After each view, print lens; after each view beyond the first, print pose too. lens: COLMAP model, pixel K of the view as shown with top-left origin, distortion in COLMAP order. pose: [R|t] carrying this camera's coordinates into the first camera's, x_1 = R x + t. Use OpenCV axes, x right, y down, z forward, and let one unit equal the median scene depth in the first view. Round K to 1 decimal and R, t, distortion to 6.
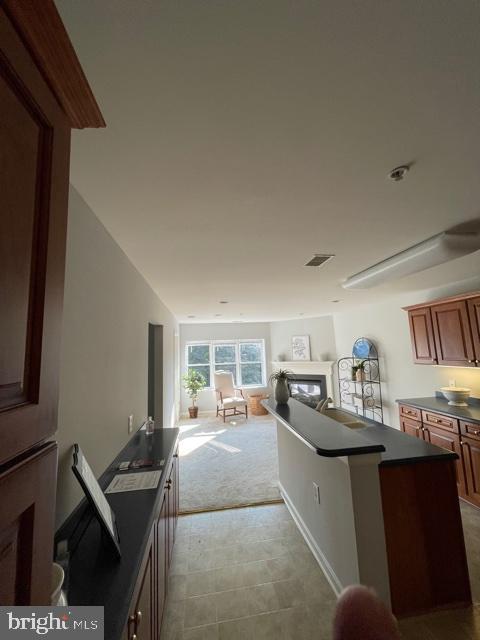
lens RADIAL K [[256.5, 0, 240.0], [0, 256.5, 320.0], [0, 0, 1]] dist [-0.000338, -0.000197]
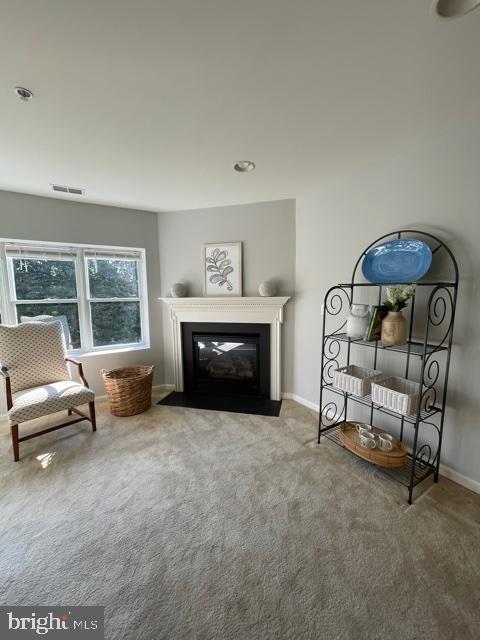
lens RADIAL K [[256.5, 0, 240.0], [0, 256.5, 320.0], [0, 0, 1]] dist [-0.000338, -0.000197]
pose [[0.924441, -0.015323, 0.381016, 0.084575], [-0.067597, 0.976782, 0.203291, 0.105922], [-0.375285, -0.213686, 0.901942, 0.555552]]
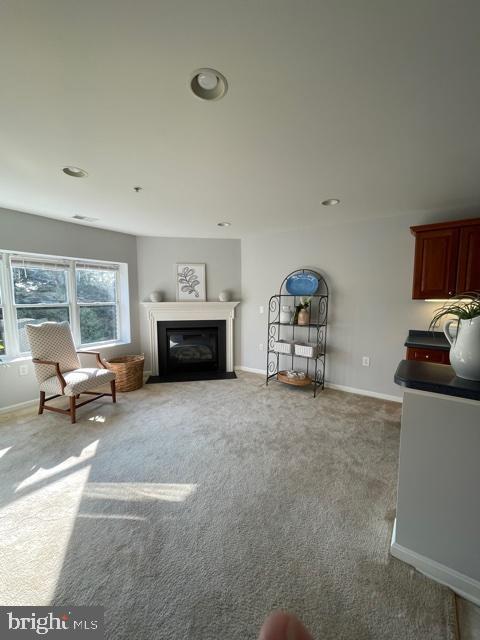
lens RADIAL K [[256.5, 0, 240.0], [0, 256.5, 320.0], [0, 0, 1]] dist [-0.000338, -0.000197]
pose [[0.699976, -0.029193, 0.713569, -0.164721], [-0.108419, 0.983239, 0.146580, 0.098075], [-0.705888, -0.179967, 0.685079, 0.449136]]
